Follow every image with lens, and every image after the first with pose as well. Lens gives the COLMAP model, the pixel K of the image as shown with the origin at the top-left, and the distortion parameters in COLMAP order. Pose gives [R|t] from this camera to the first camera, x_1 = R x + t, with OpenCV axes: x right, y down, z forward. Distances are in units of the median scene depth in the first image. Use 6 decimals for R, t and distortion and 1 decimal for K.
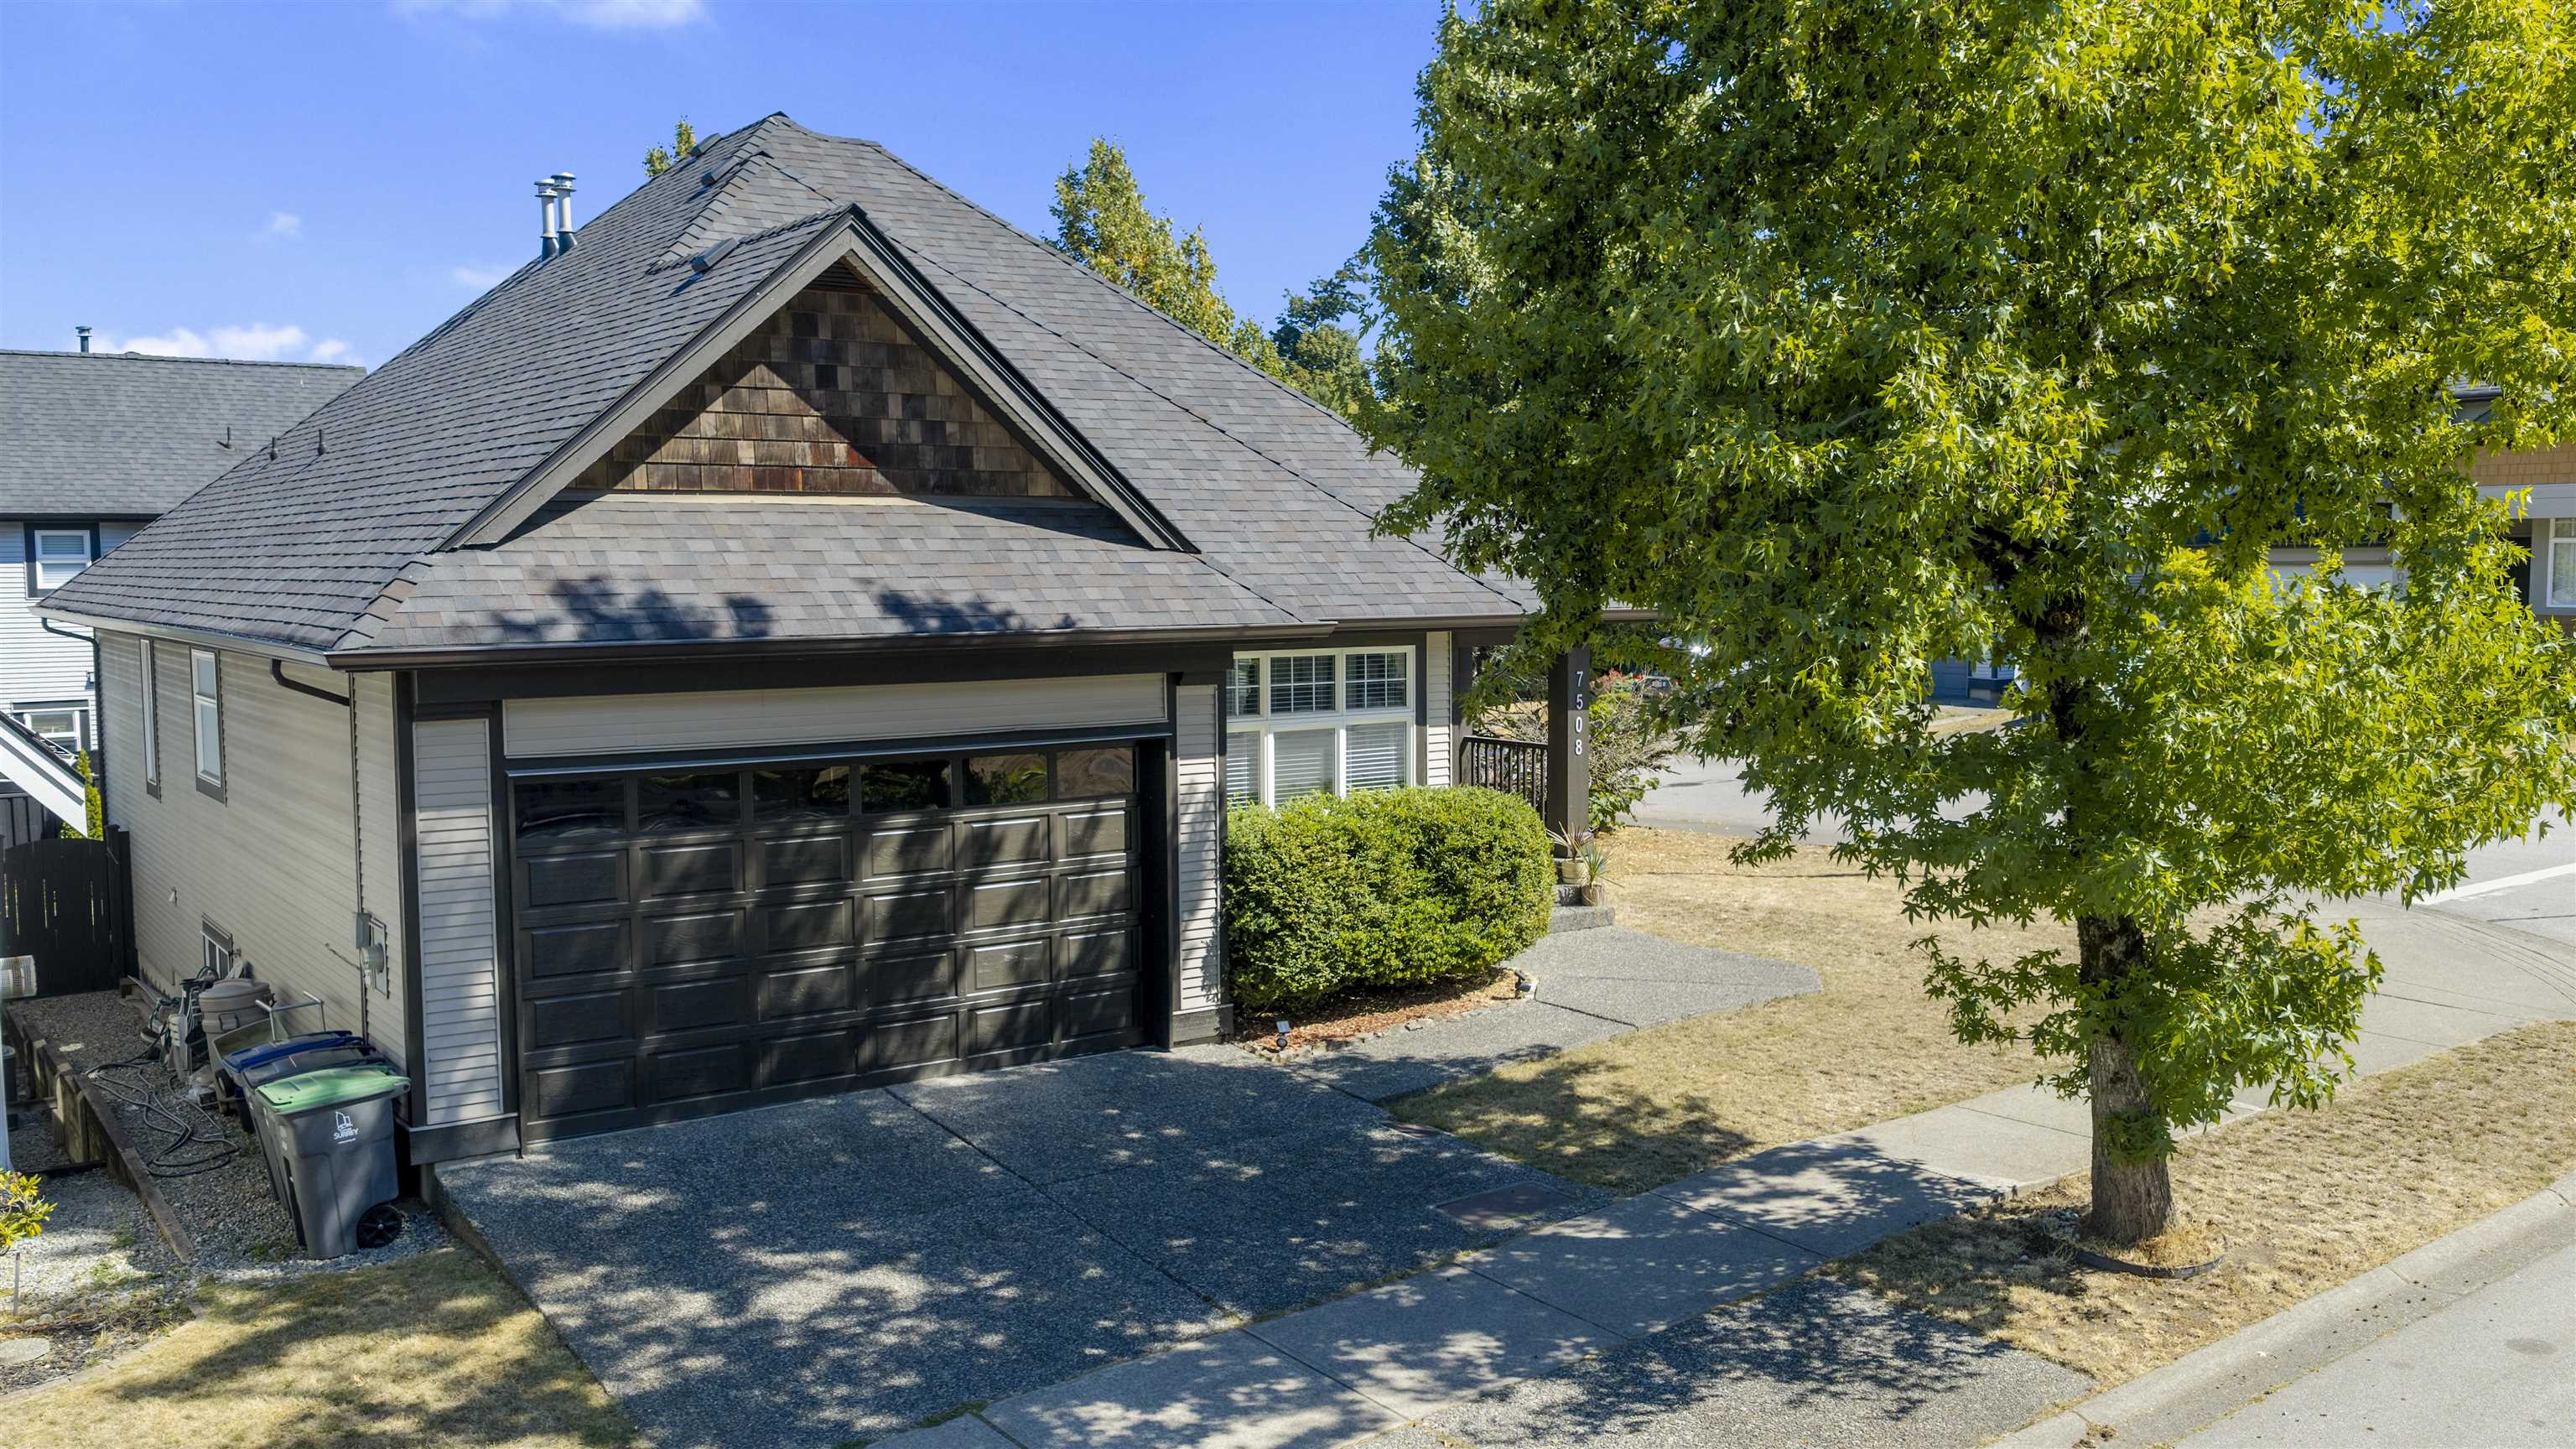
lens RADIAL K [[2079.6, 0, 1290.7], [0, 2079.6, 723.6], [0, 0, 1]] dist [-0.003319, -0.009533]
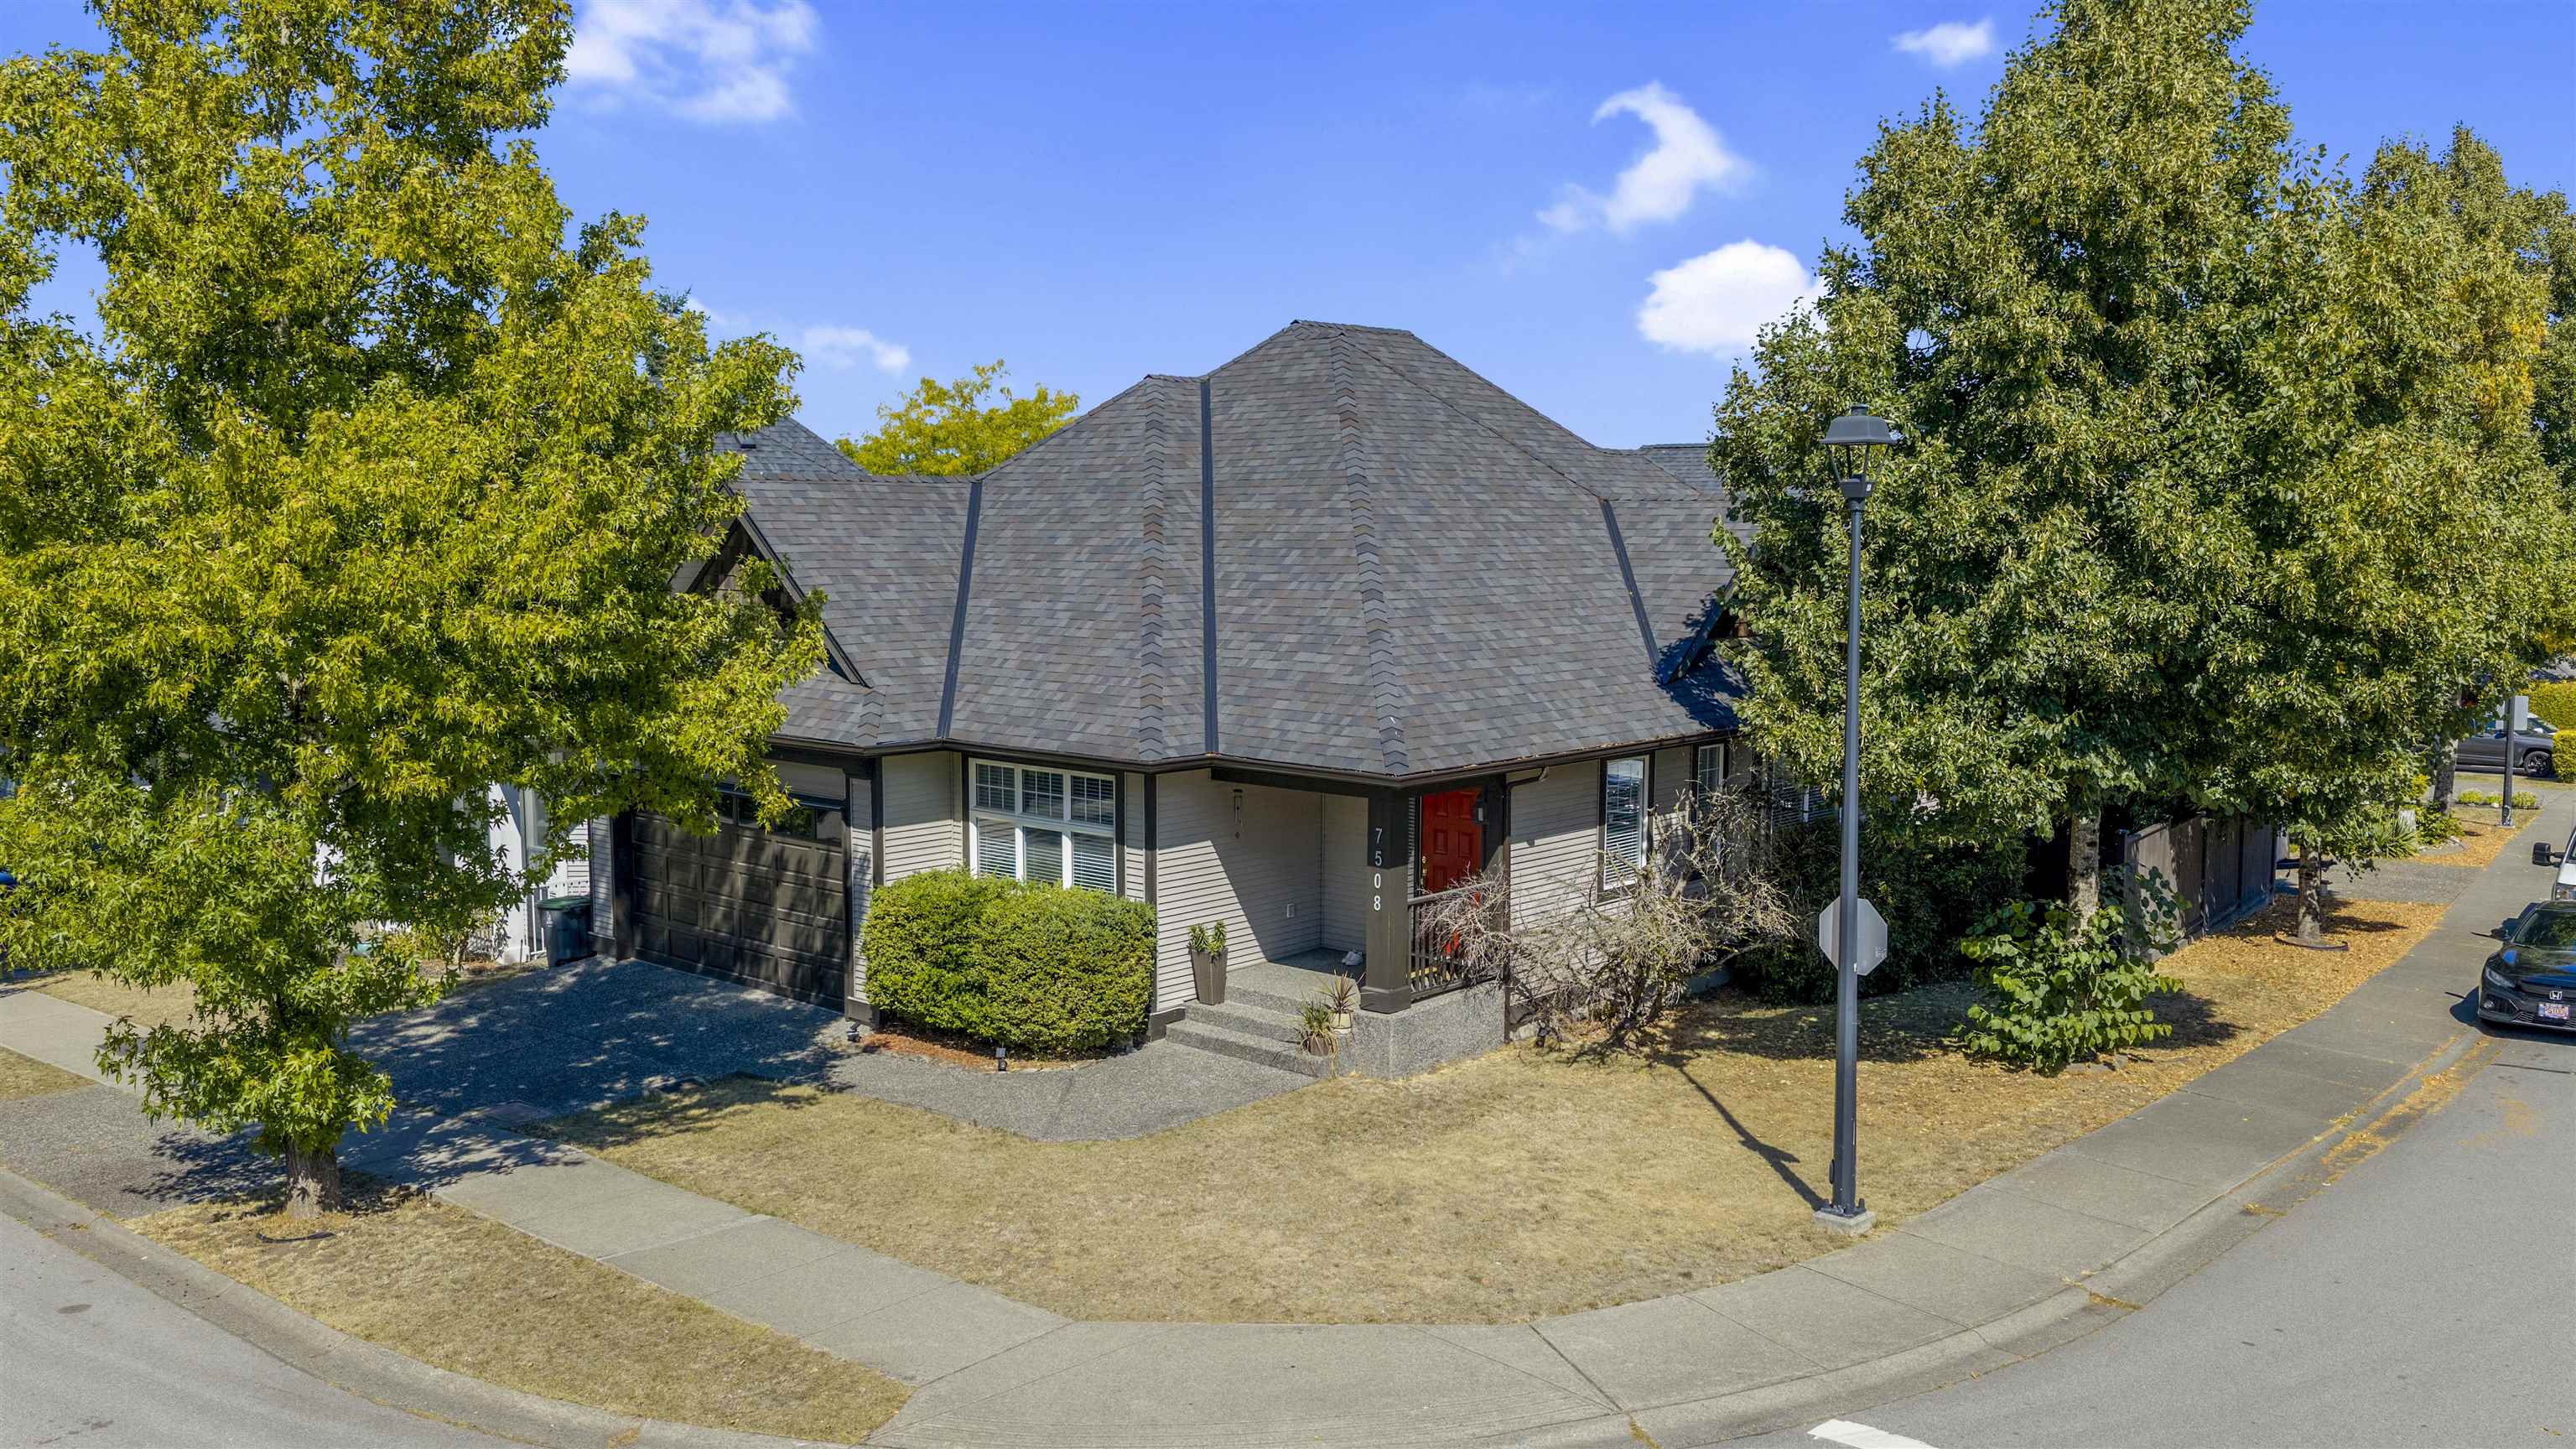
lens RADIAL K [[2079.6, 0, 1293.6], [0, 2079.6, 728.9], [0, 0, 1]] dist [-0.003319, -0.009533]
pose [[0.237889, 0.091959, -0.966929, 1.858122], [-0.072337, 0.994421, 0.076776, -0.244807], [0.968595, 0.051681, 0.243213, 1.233291]]
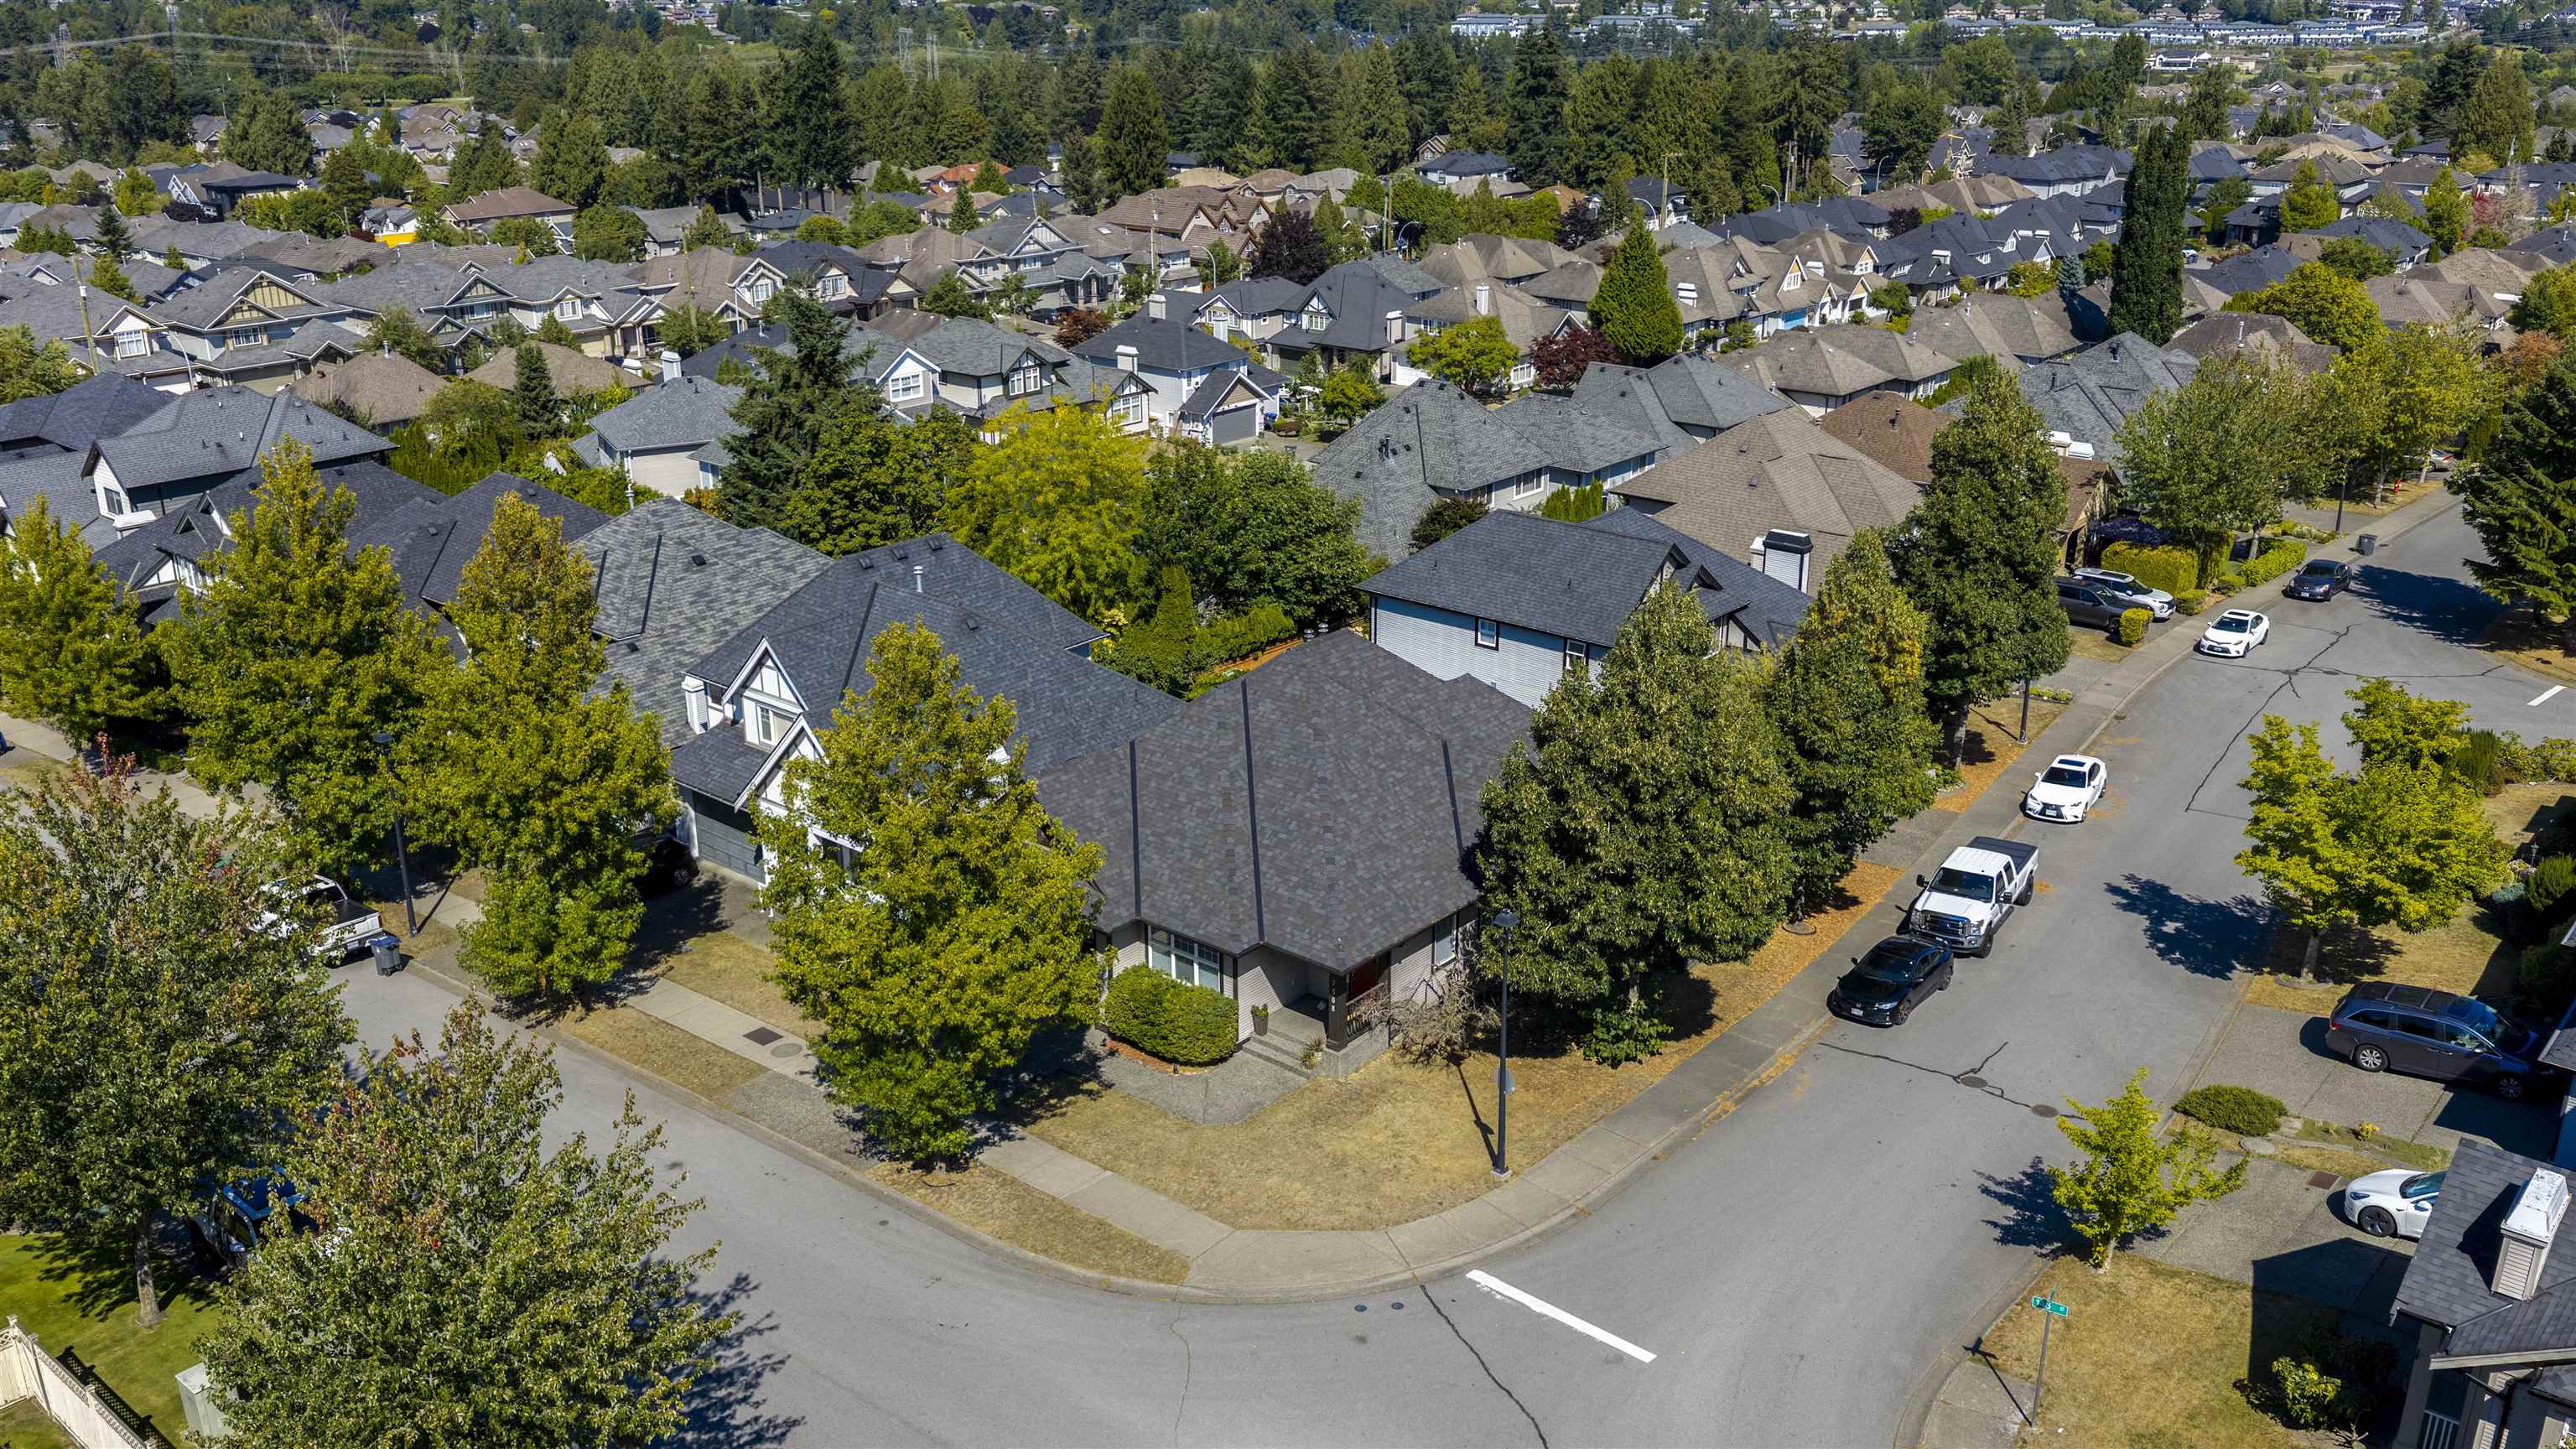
lens RADIAL K [[2079.6, 0, 1283.1], [0, 2079.6, 720.8], [0, 0, 1]] dist [-0.003319, -0.009533]
pose [[0.260601, 0.330074, -0.907270, 3.703306], [-0.063298, 0.943561, 0.325095, -1.811825], [0.963369, -0.027292, 0.266785, 0.562697]]
